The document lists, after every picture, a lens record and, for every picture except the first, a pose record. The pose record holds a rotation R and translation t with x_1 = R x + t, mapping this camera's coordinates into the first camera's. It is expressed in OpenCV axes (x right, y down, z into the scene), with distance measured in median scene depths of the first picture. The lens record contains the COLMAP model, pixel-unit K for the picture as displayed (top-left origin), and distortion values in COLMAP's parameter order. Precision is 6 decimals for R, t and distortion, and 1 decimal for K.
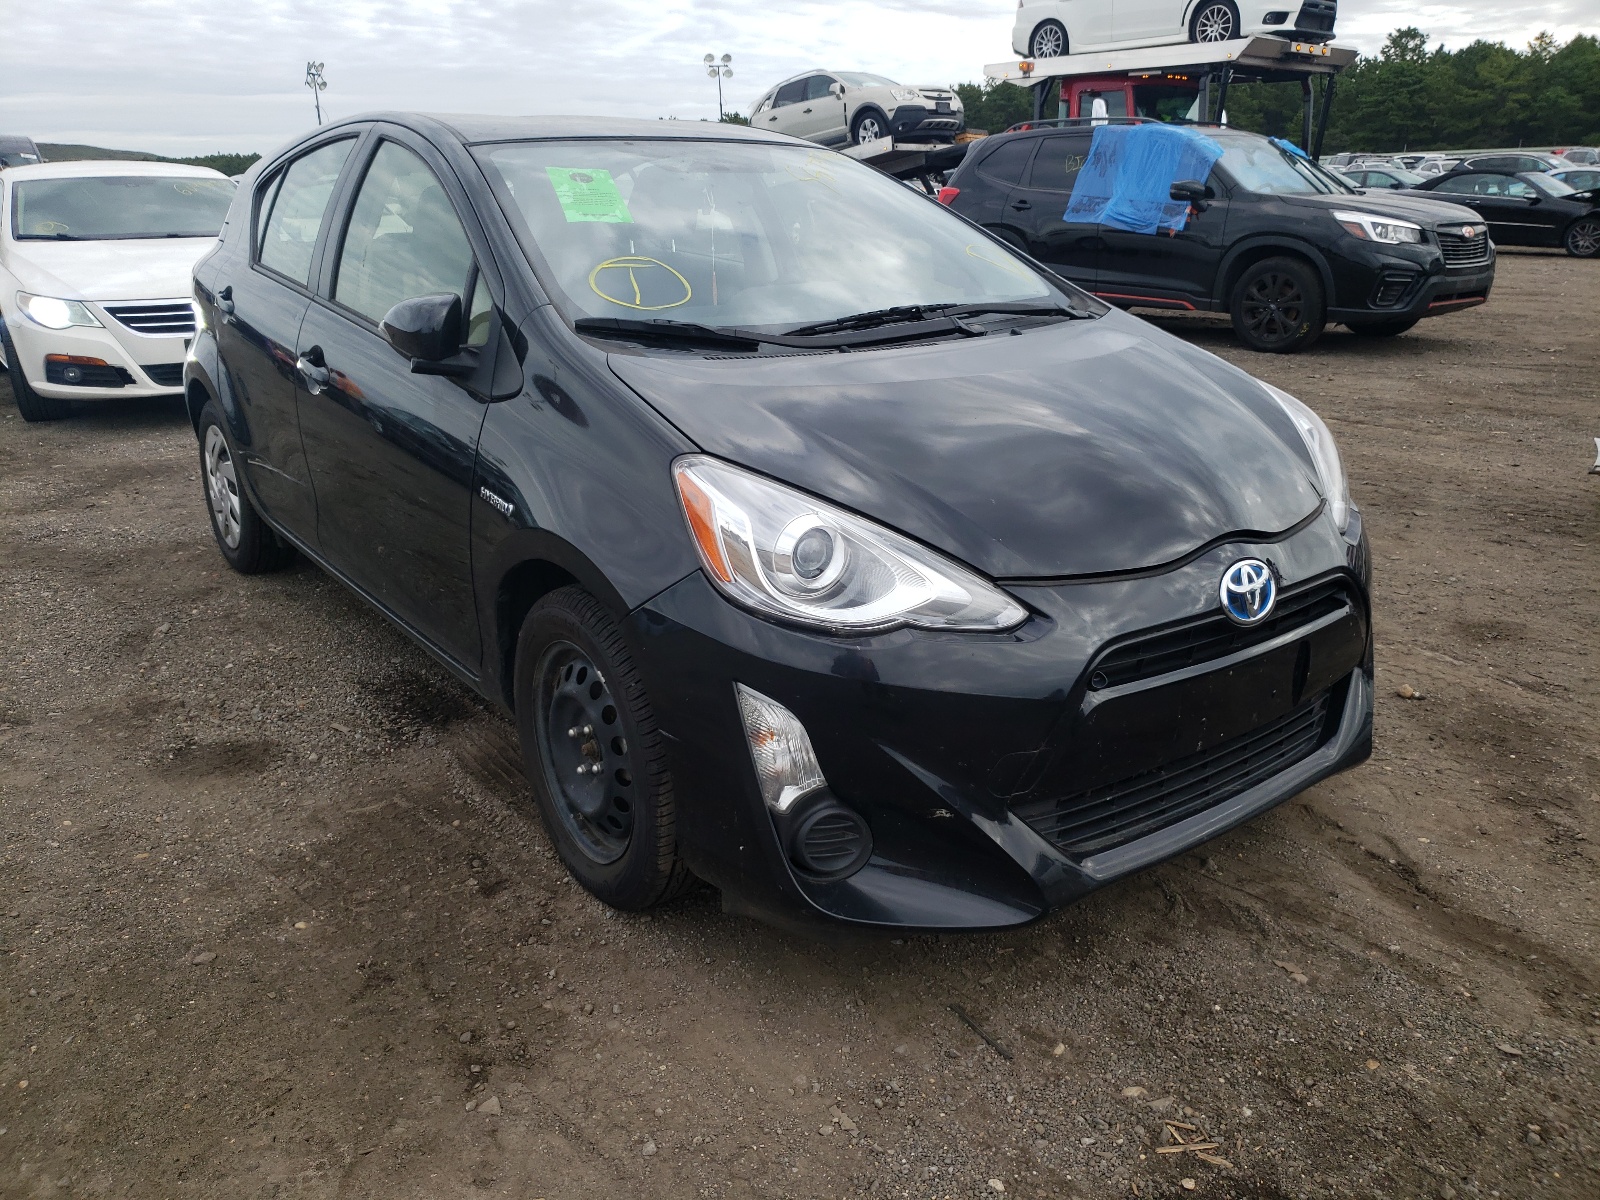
lens RADIAL K [[1210.4, 0, 793.8], [0, 1210.4, 599.5], [0, 0, 1]] dist [0.006777, 0.006053]
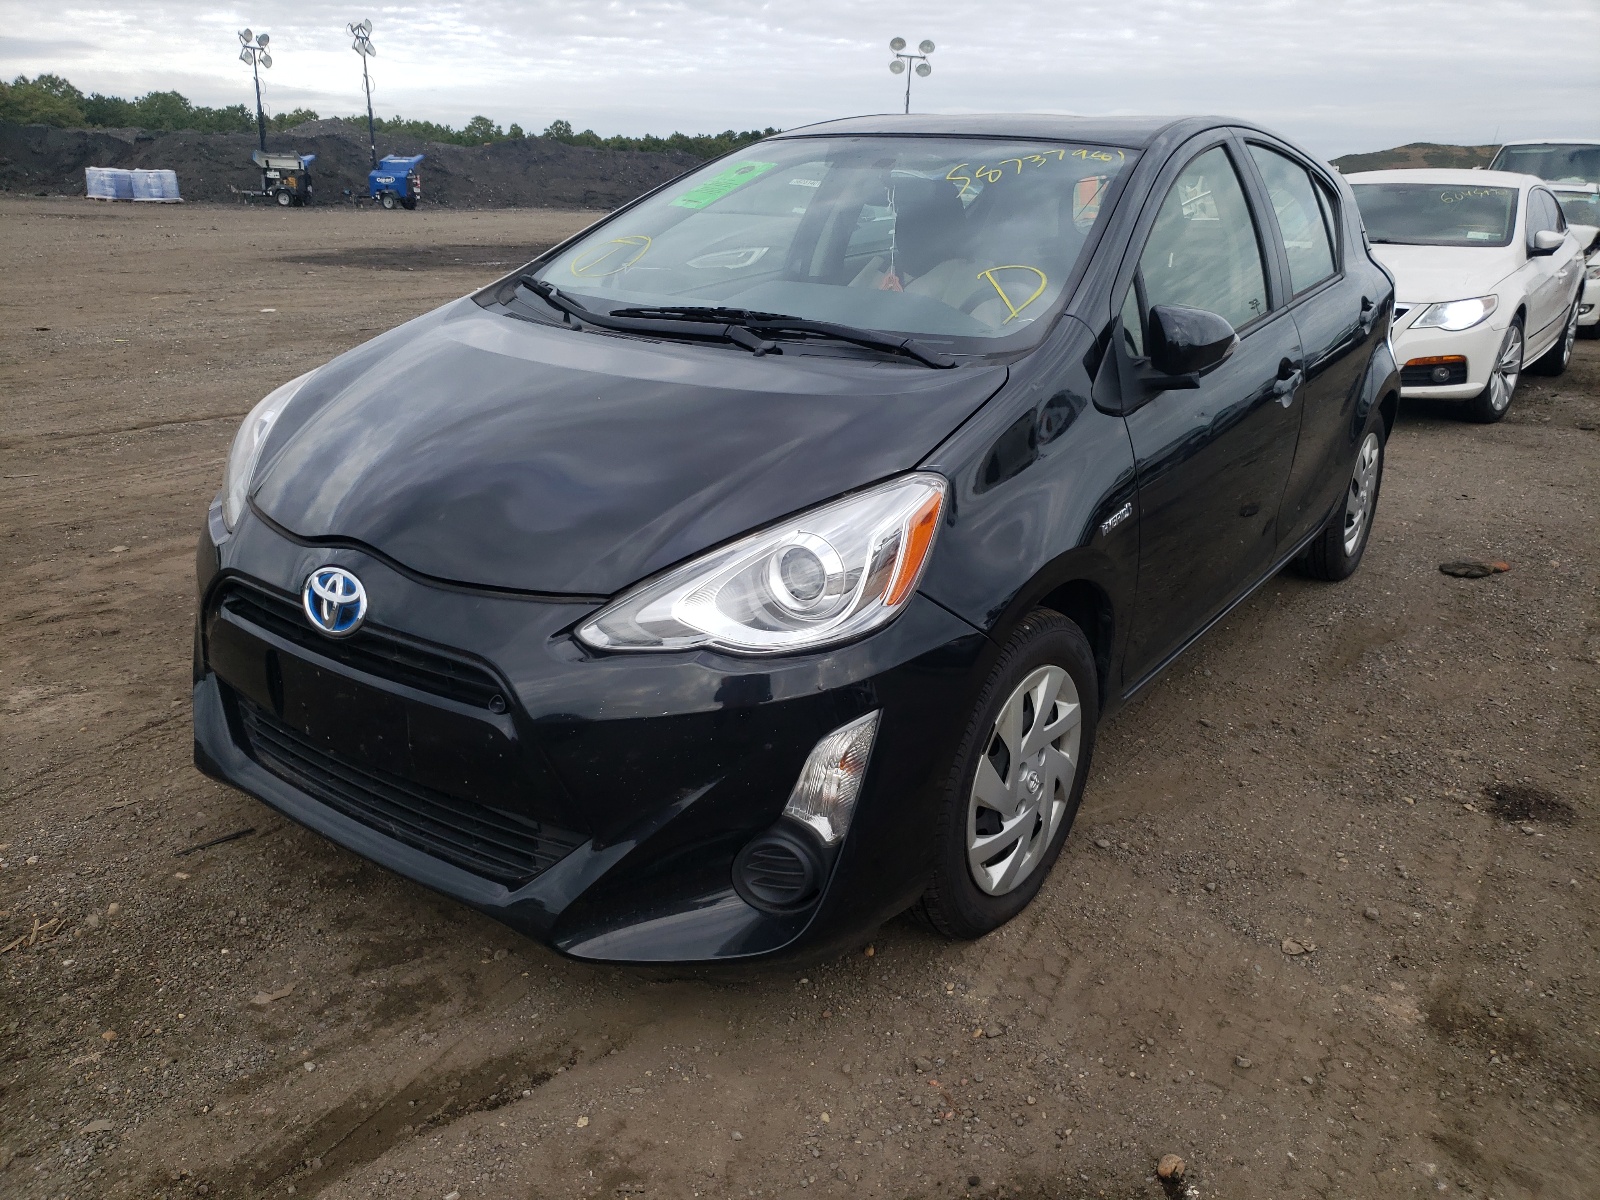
lens RADIAL K [[1210.4, 0, 793.8], [0, 1210.4, 599.5], [0, 0, 1]] dist [0.006777, 0.006053]
pose [[0.339727, 0.337067, -0.878050, 1.060828], [-0.348669, 0.912189, 0.215269, -0.267826], [0.873508, 0.233016, 0.427420, 0.726052]]
